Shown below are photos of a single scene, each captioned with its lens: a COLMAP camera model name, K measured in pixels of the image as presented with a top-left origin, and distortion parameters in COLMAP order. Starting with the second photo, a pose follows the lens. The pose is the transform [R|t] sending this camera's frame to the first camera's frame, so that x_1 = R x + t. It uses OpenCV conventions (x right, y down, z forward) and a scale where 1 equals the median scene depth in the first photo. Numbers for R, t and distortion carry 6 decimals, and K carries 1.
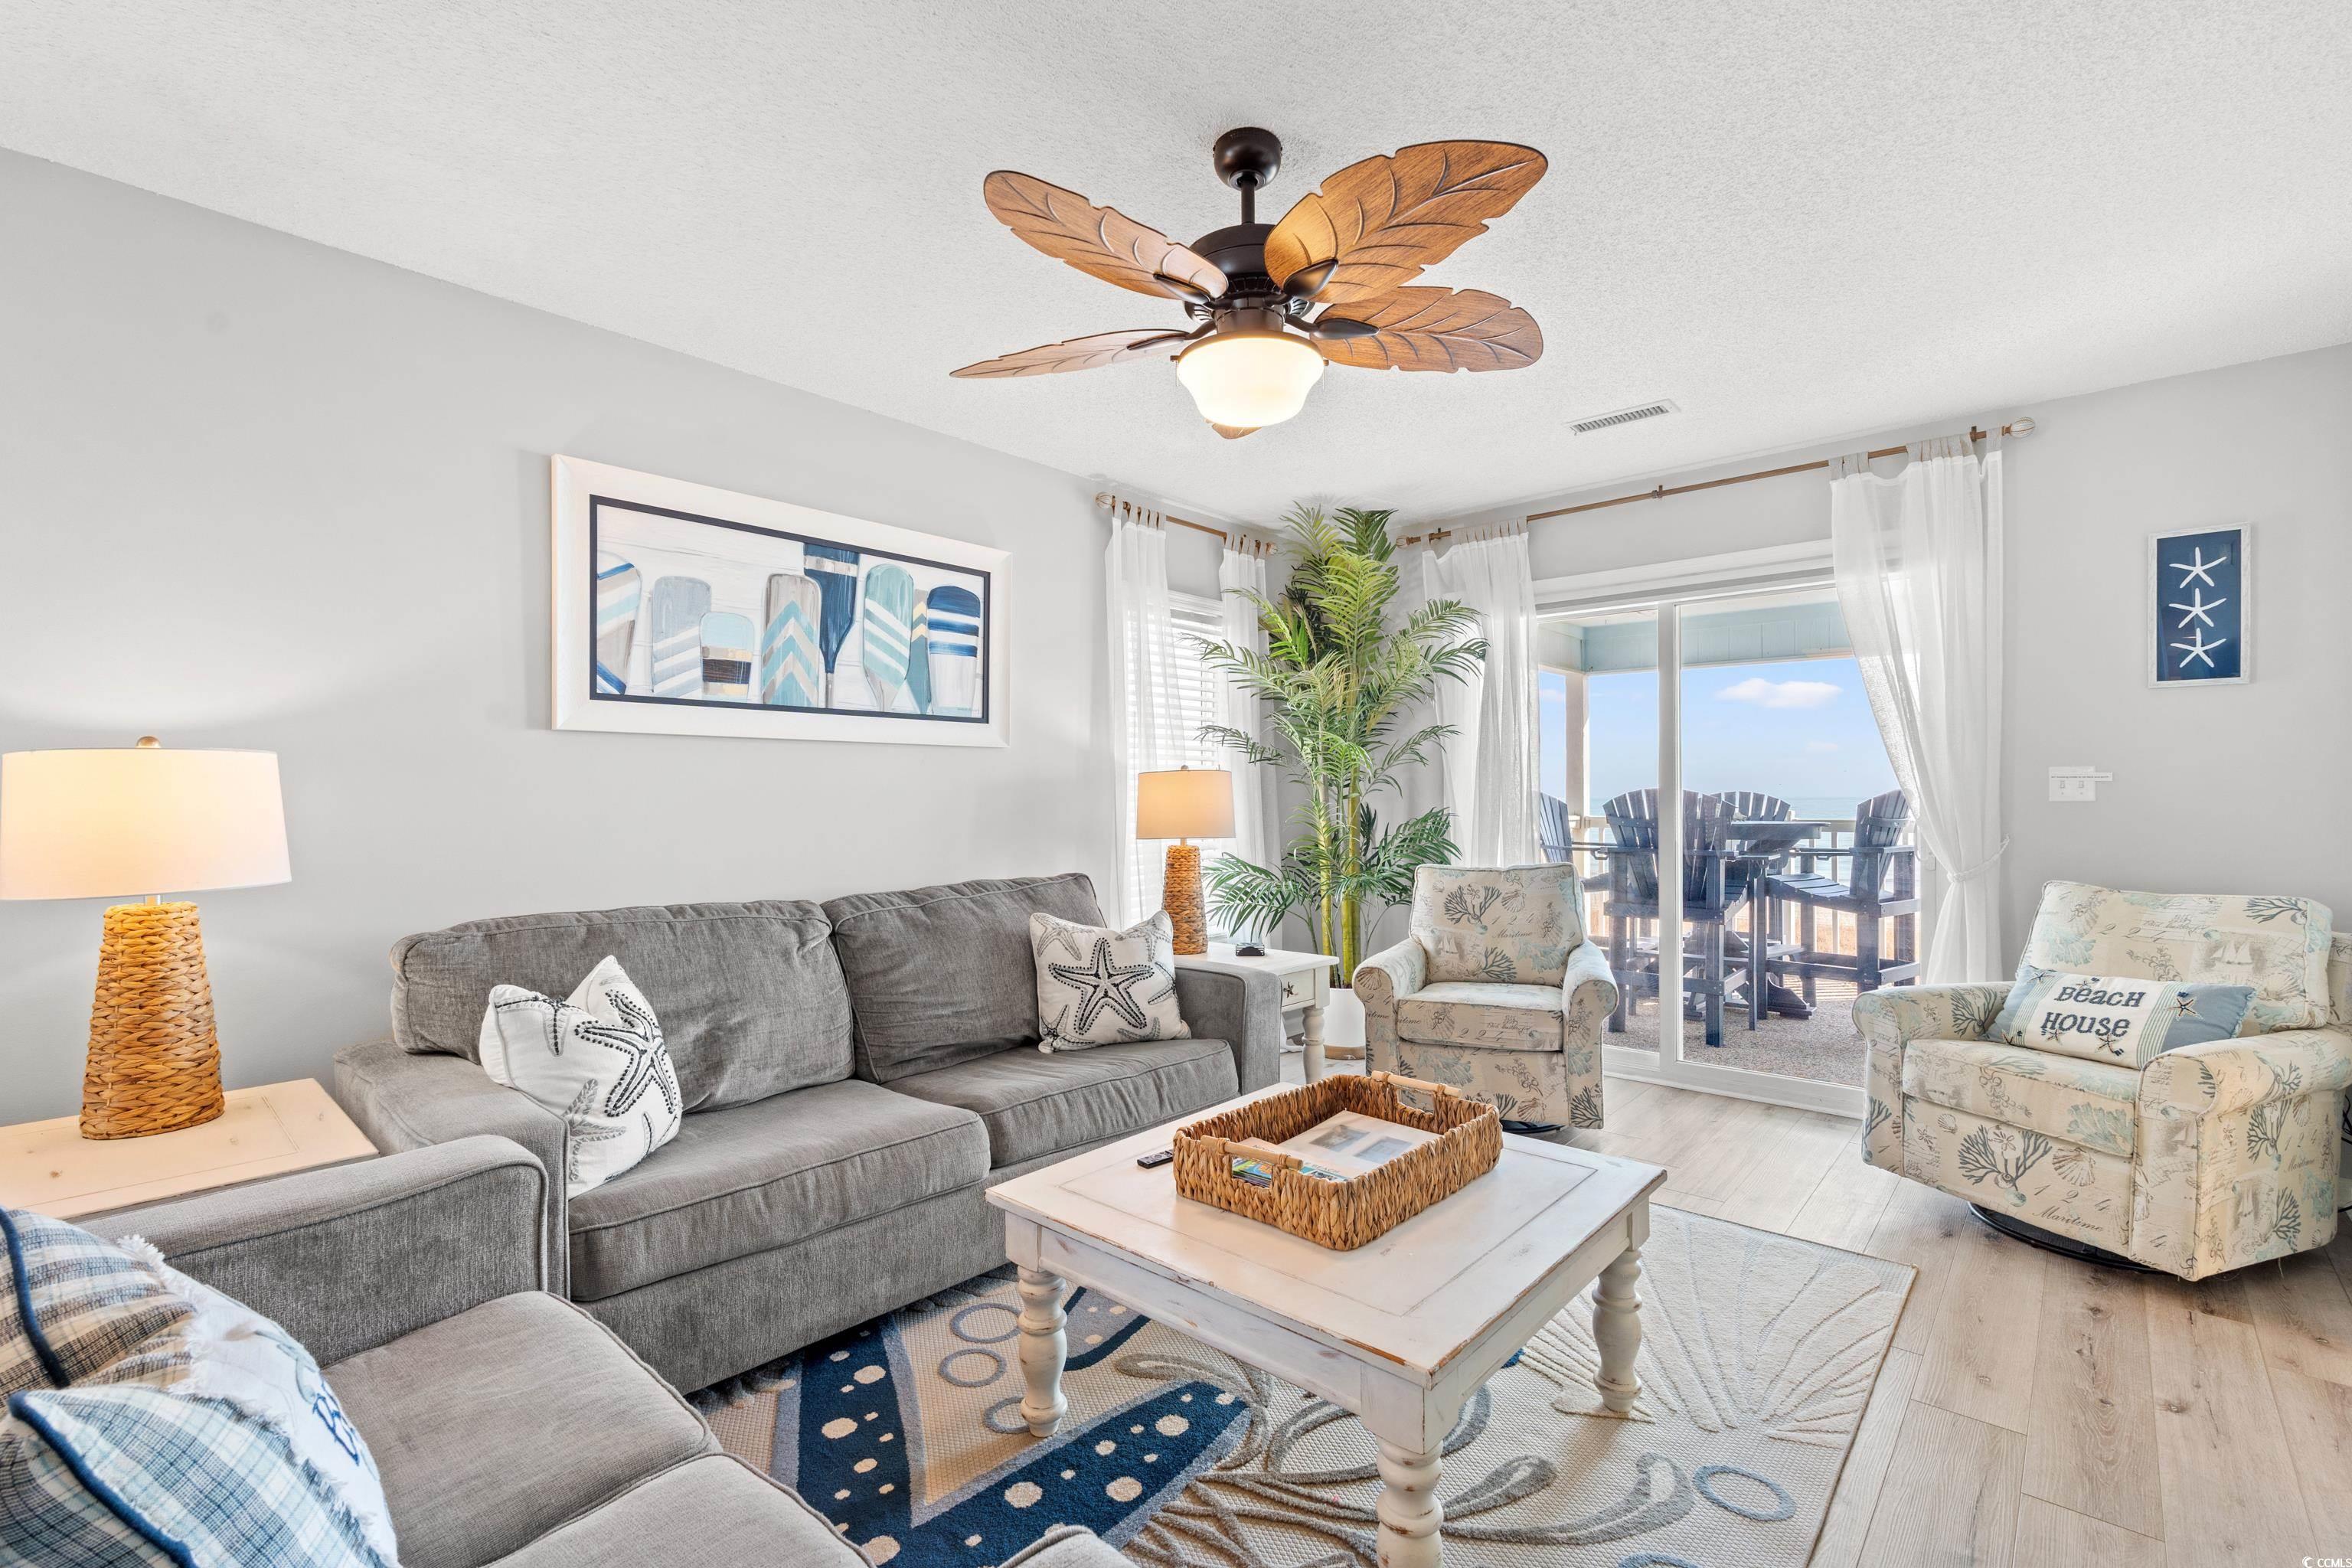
lens RADIAL K [[1044.5, 0, 1185.1], [0, 1044.5, 797.0], [0, 0, 1]] dist [-0.002701, -0.000376]
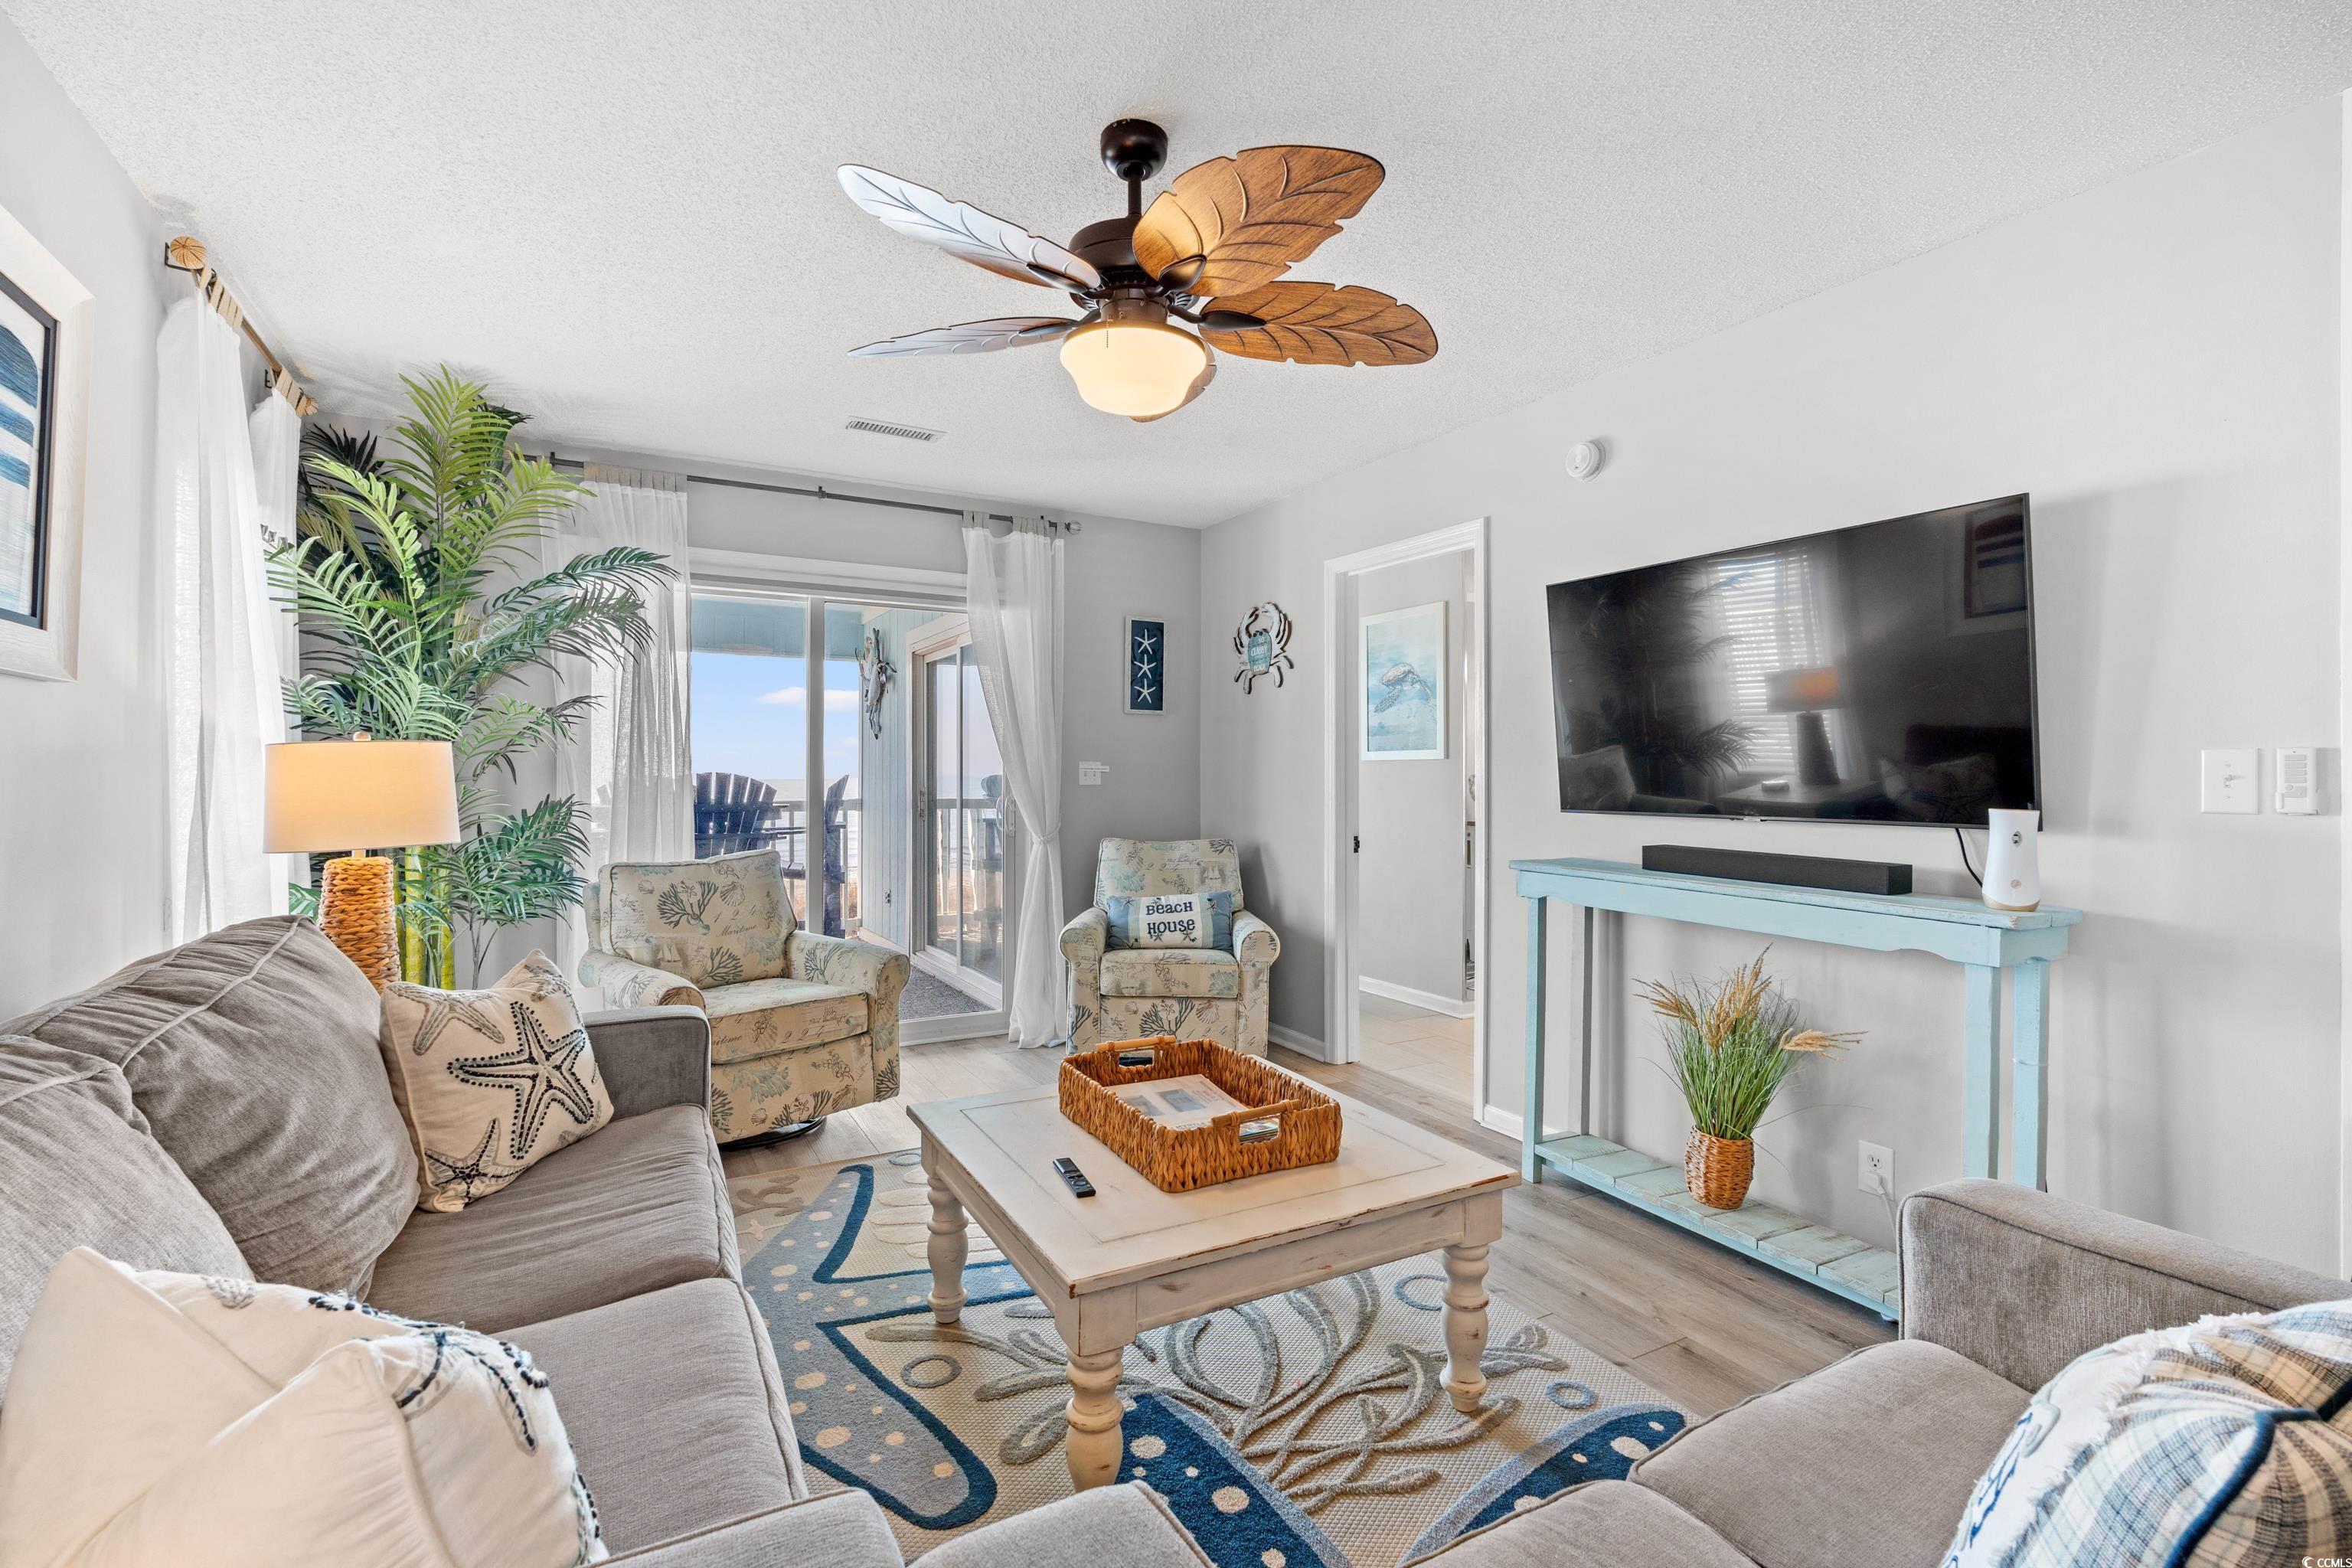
lens RADIAL K [[1062.0, 0, 1178.7], [0, 1062.0, 762.5], [0, 0, 1]] dist [0.000932, -0.000096]
pose [[0.323883, 0.017620, 0.945933, -0.564407], [-0.002032, 0.999837, -0.017928, -0.001235], [-0.946095, 0.003884, 0.323867, 0.401245]]
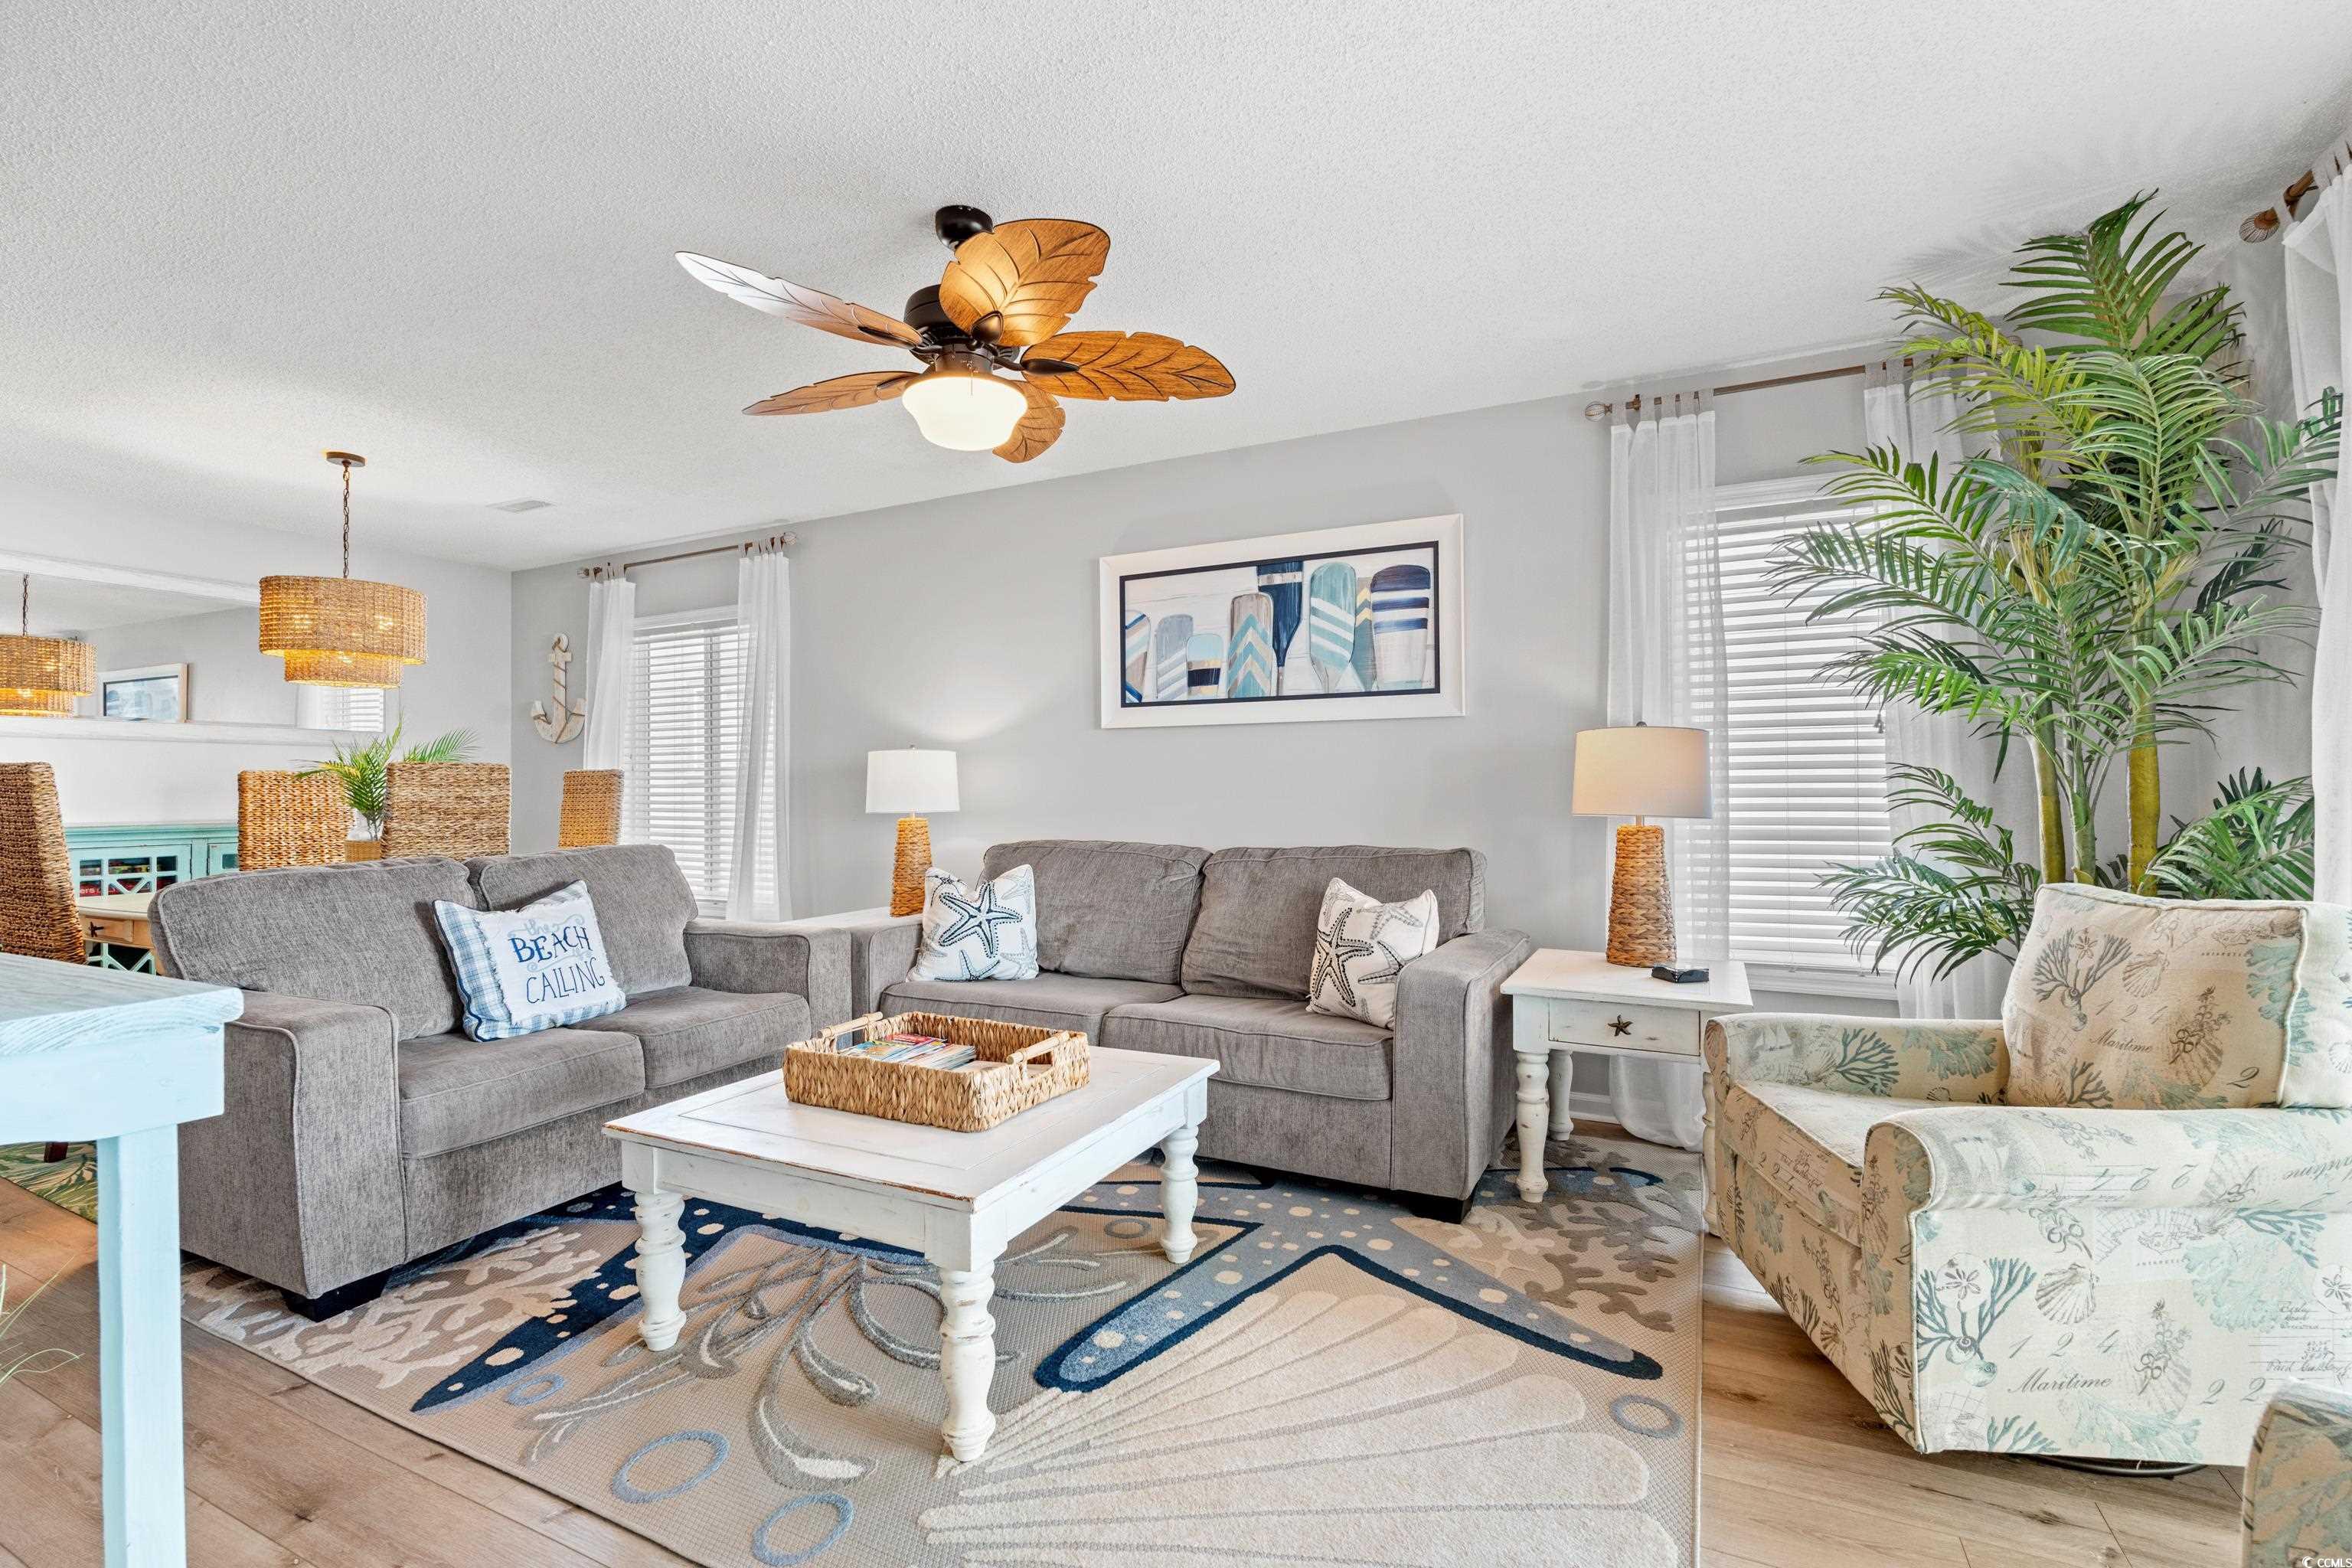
lens RADIAL K [[1015.3, 0, 1176.0], [0, 1015.3, 784.0], [0, 0, 1]] dist [-0.011099, -0.000136]
pose [[0.259437, -0.002621, -0.965757, 0.790911], [0.001435, 0.999996, -0.002329, 0.020944], [0.965759, -0.000781, 0.259440, 0.593865]]
